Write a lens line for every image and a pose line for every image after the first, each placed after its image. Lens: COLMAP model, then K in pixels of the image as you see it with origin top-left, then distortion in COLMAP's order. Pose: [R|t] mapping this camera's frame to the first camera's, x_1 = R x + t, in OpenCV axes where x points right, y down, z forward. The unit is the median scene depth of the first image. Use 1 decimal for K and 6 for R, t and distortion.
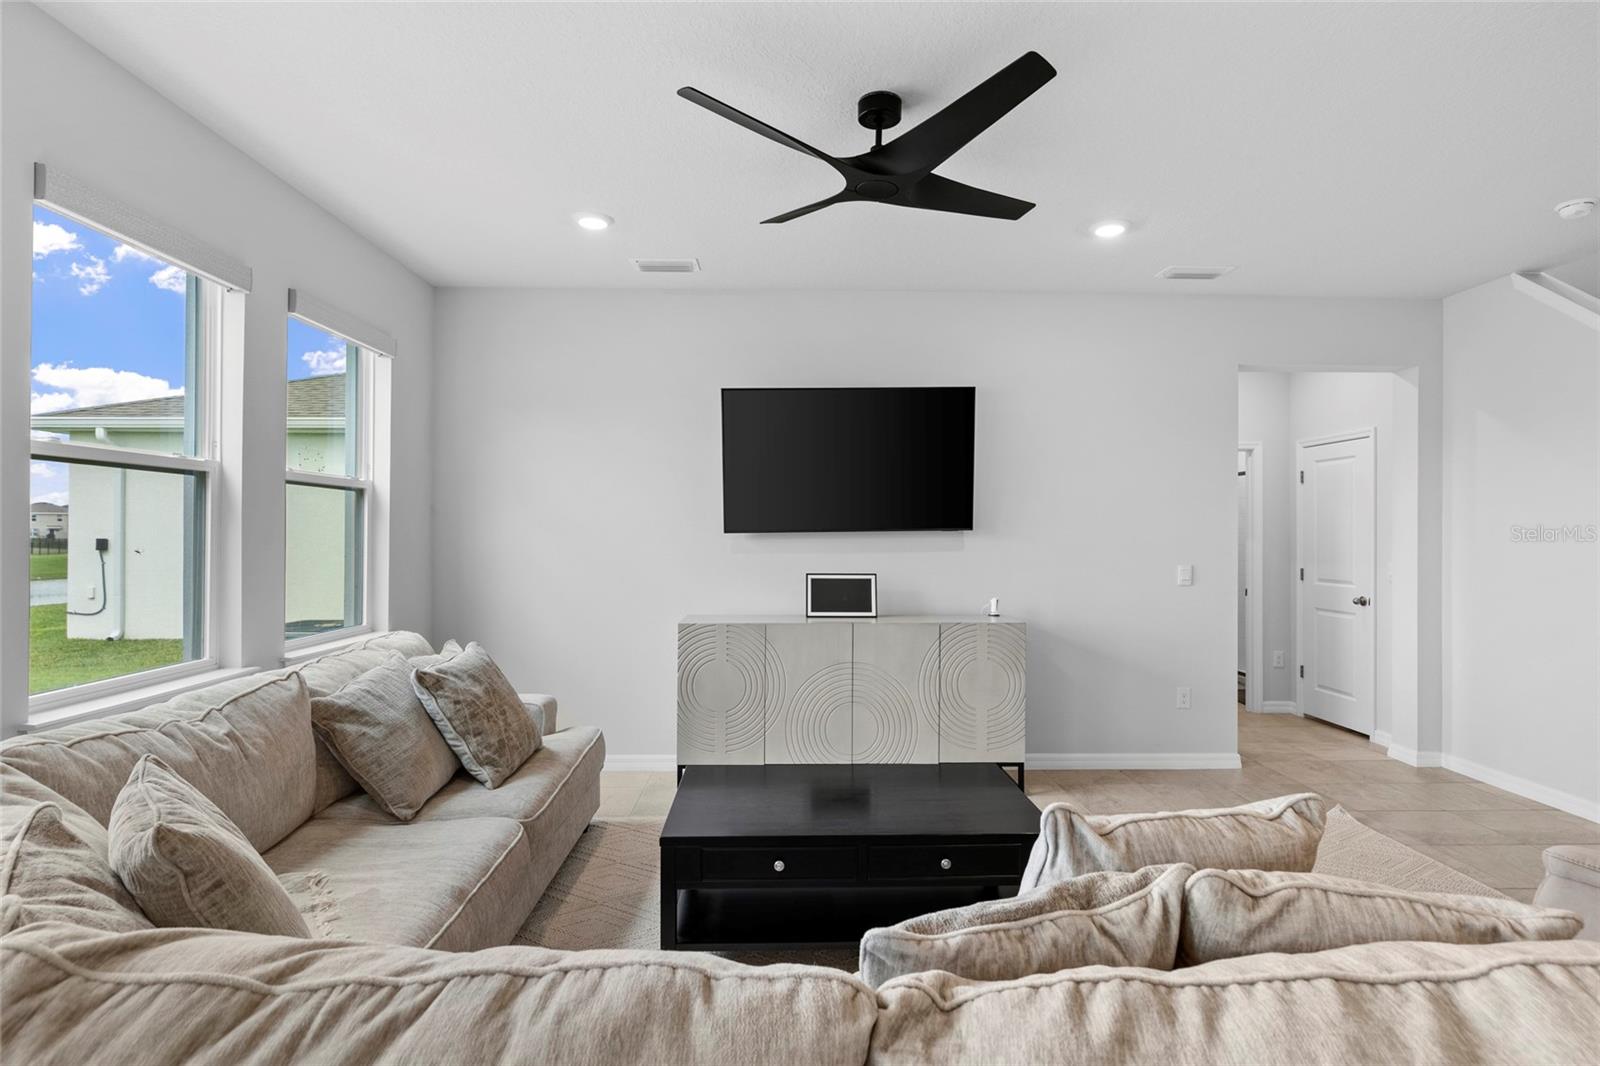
lens RADIAL K [[826.9, 0, 800.0], [0, 826.9, 533.0], [0, 0, 1]] dist [0.000307, 0.000153]
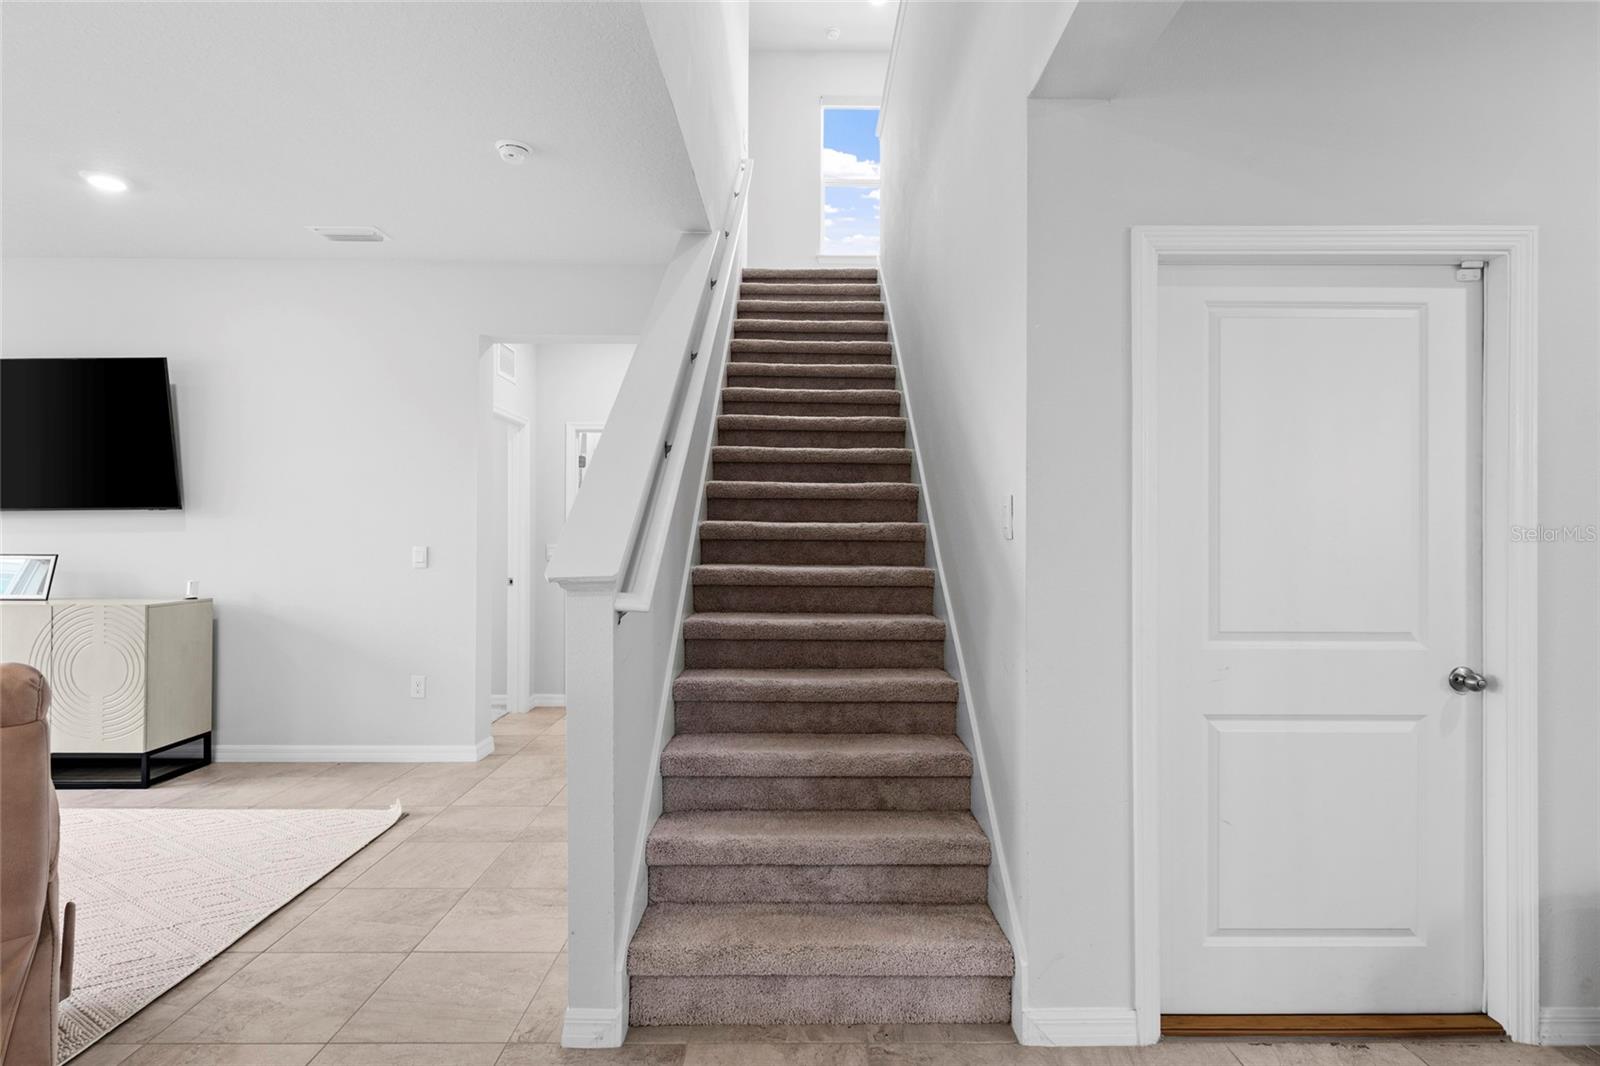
lens RADIAL K [[837.1, 0, 805.1], [0, 837.1, 538.2], [0, 0, 1]] dist [-0.001334, -0.000256]
pose [[0.999795, 0.000741, -0.020214, 0.960880], [-0.000621, 0.999982, 0.005946, 0.024303], [0.020218, -0.005932, 0.999778, 0.053998]]
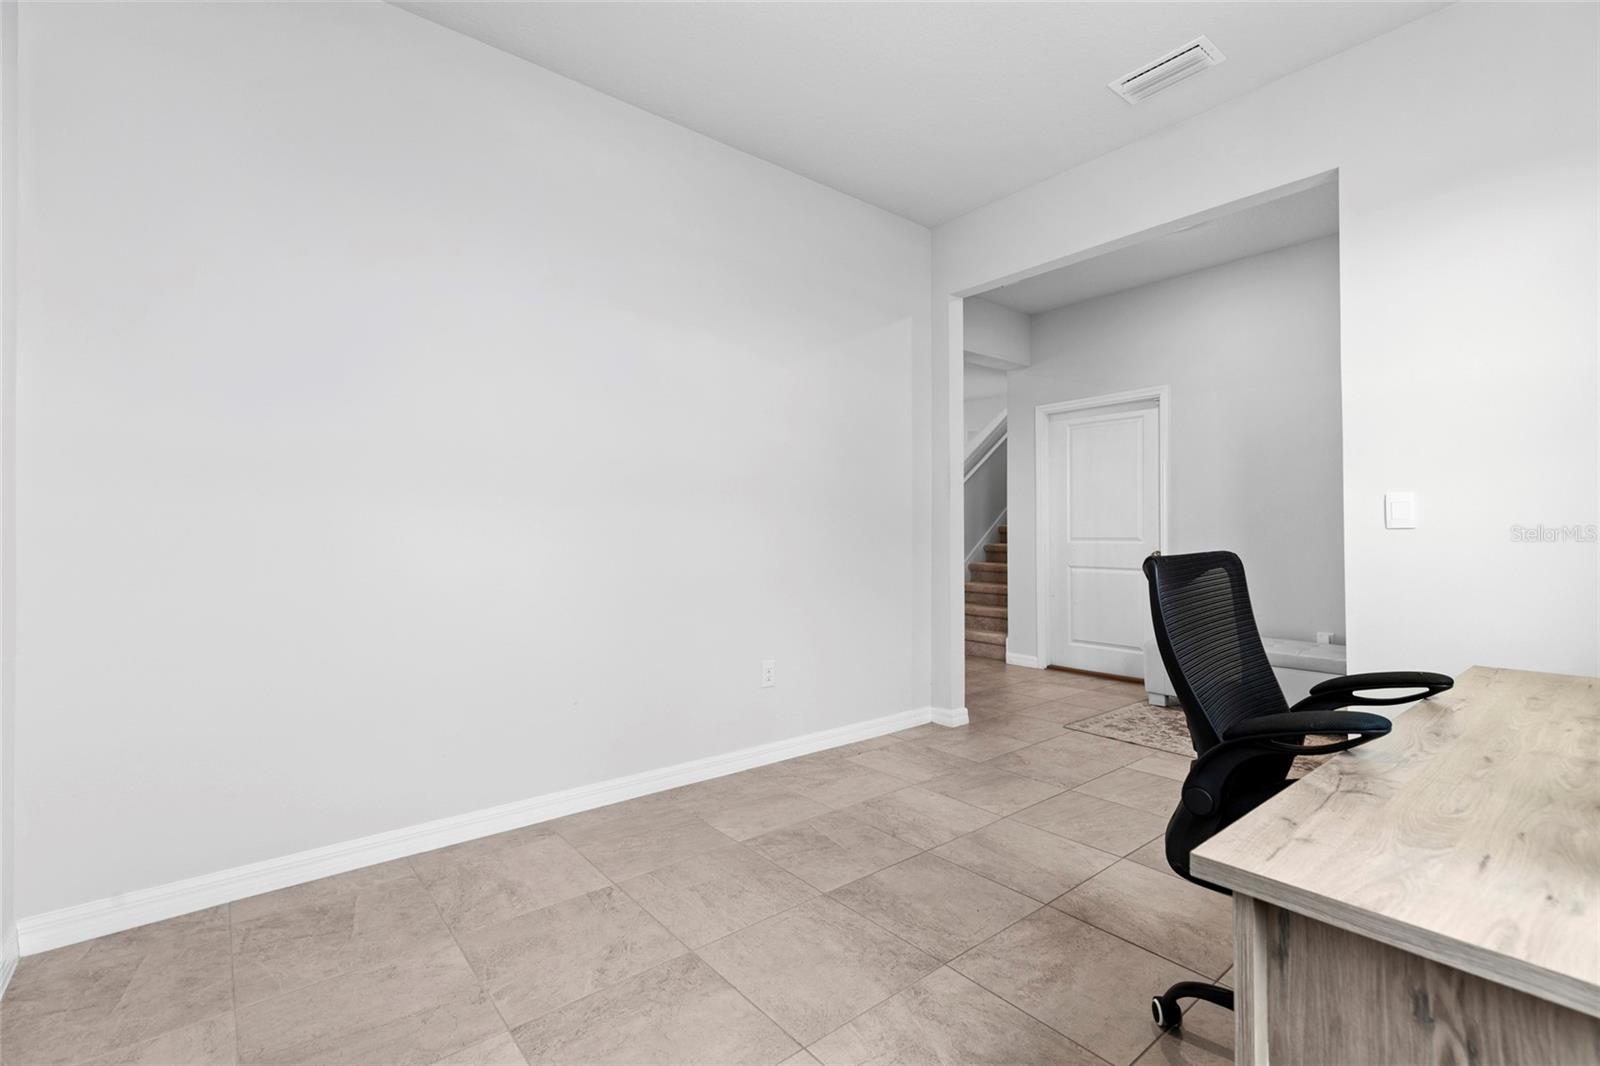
lens RADIAL K [[717.7, 0, 800.0], [0, 717.7, 533.0], [0, 0, 1]] dist [0.002051, -0.000188]
pose [[0.620129, -0.007331, -0.784466, 1.830664], [0.005767, 0.999972, -0.004786, 0.074990], [0.784479, -0.001556, 0.620154, -0.550762]]
